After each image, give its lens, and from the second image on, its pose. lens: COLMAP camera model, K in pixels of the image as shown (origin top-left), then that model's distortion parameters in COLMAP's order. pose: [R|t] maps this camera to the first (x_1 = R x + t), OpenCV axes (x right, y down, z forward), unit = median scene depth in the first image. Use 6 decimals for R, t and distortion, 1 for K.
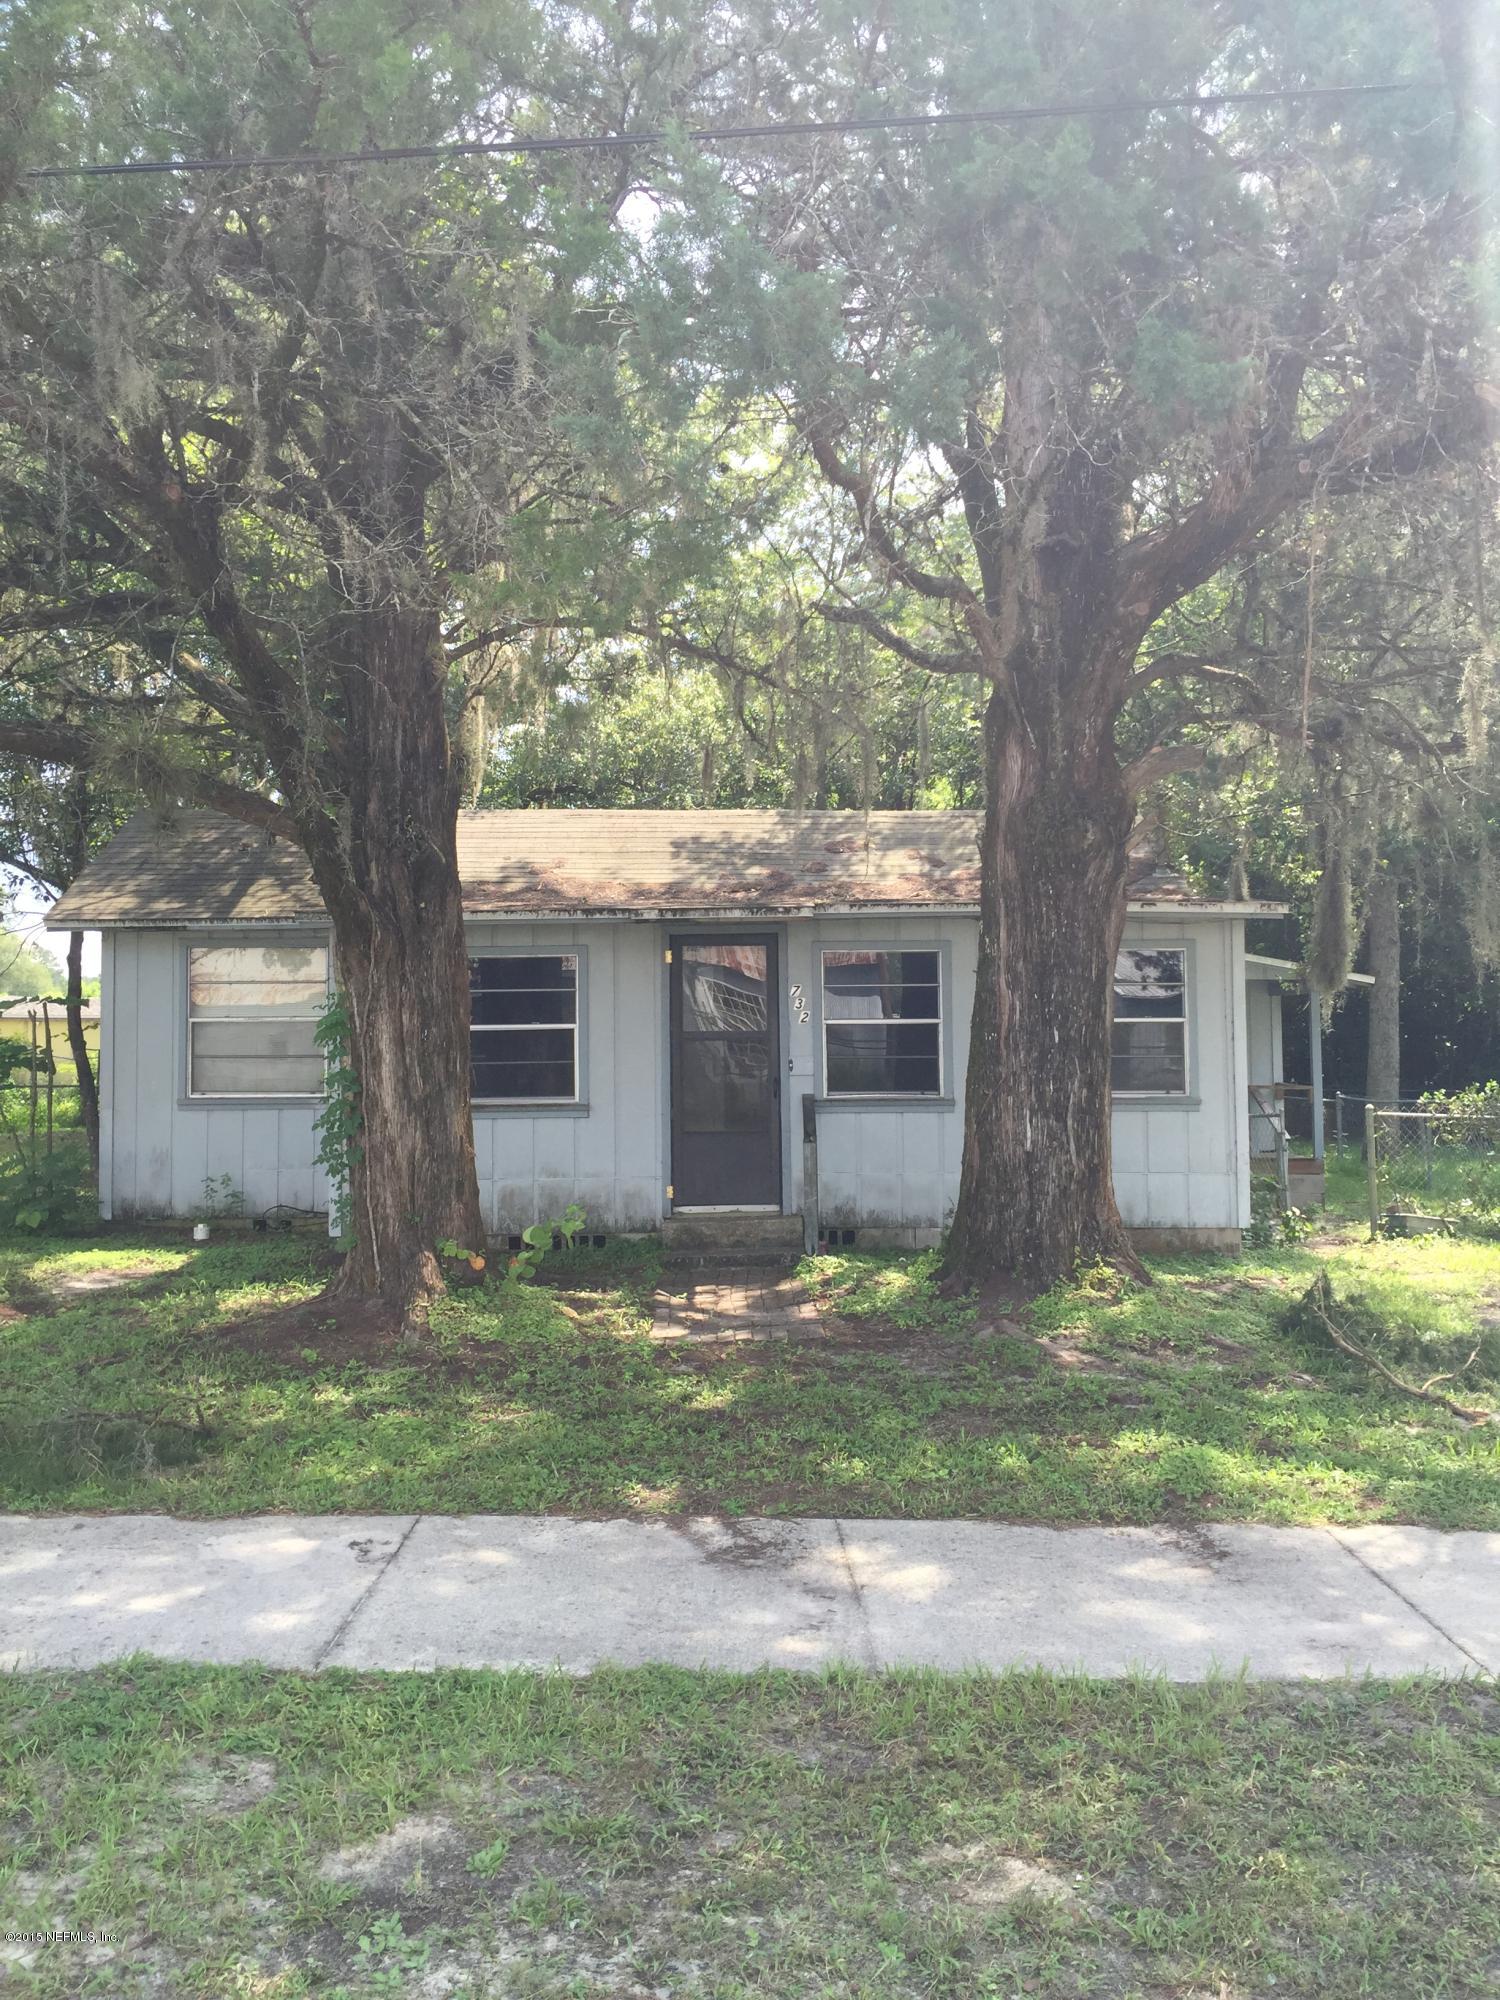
lens RADIAL K [[1685.1, 0, 750.3], [0, 1685.1, 1002.1], [0, 0, 1]] dist [0.009299, -0.033130]
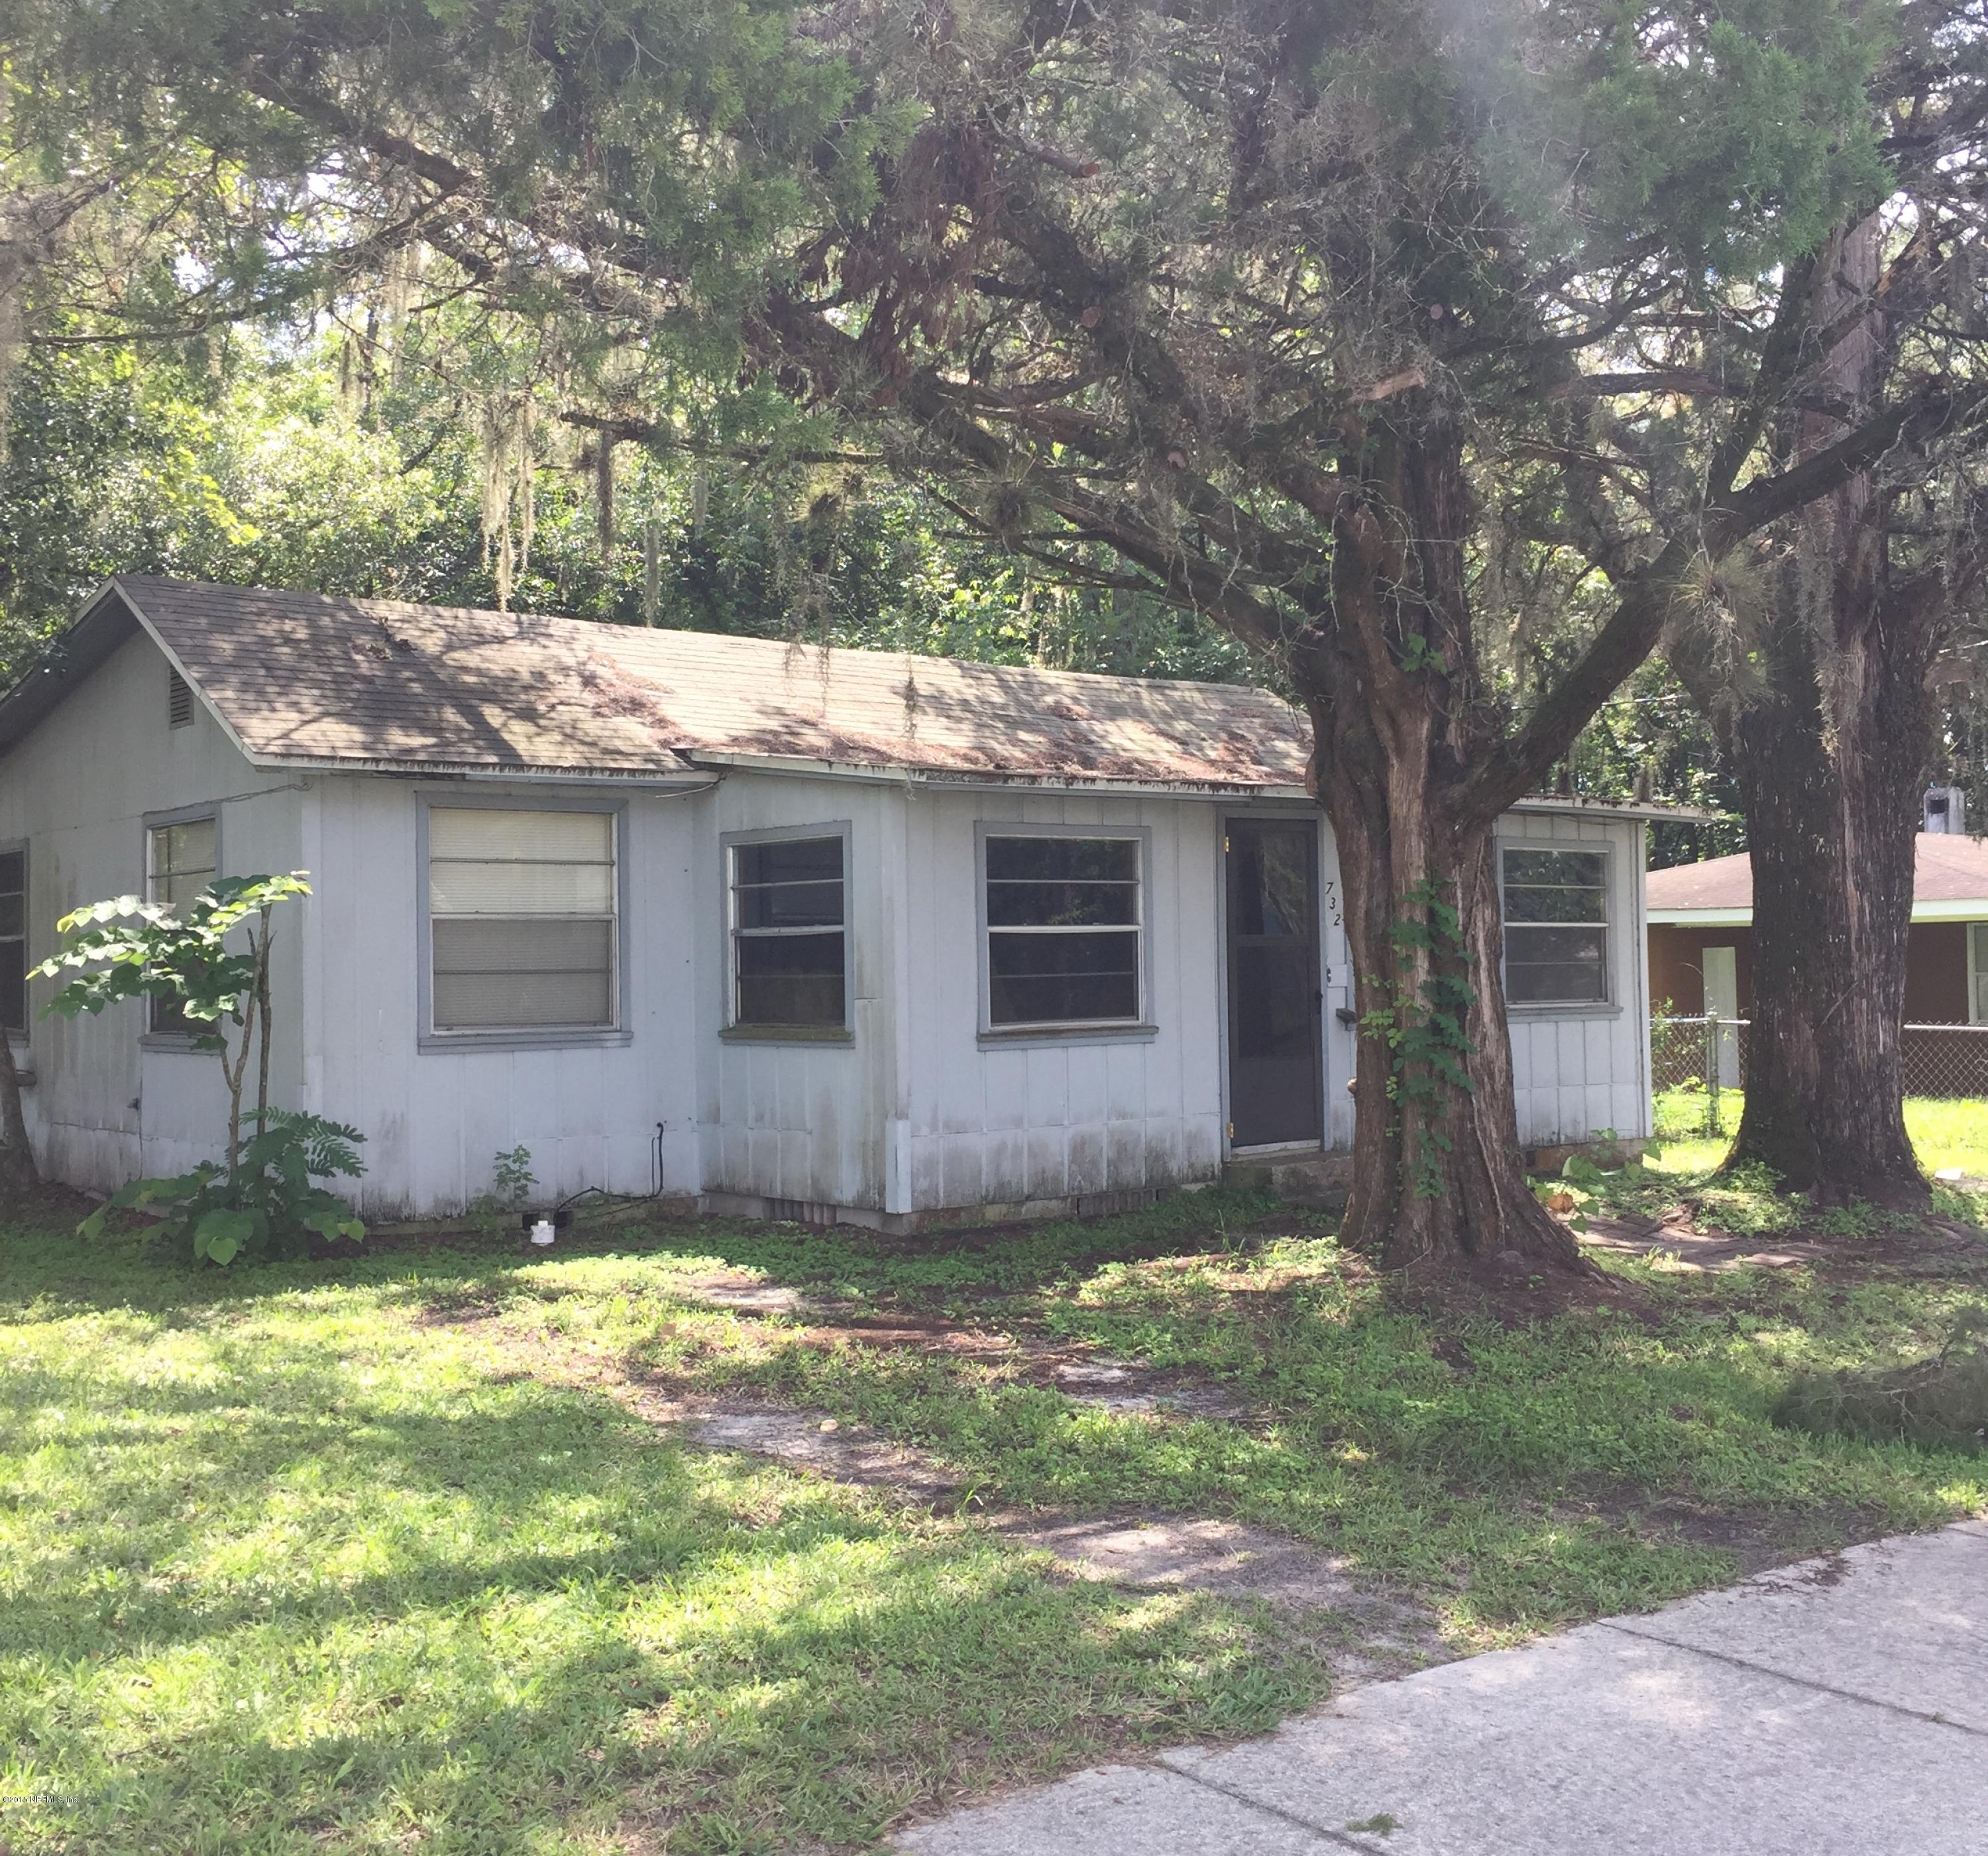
lens RADIAL K [[2278.4, 0, 994.8], [0, 2278.4, 928.2], [0, 0, 1]] dist [0.018899, 0.000000]
pose [[0.784025, 0.003749, 0.620719, -0.822840], [-0.009462, 0.999938, 0.005912, 0.008741], [-0.620658, -0.010509, 0.784011, 0.201001]]
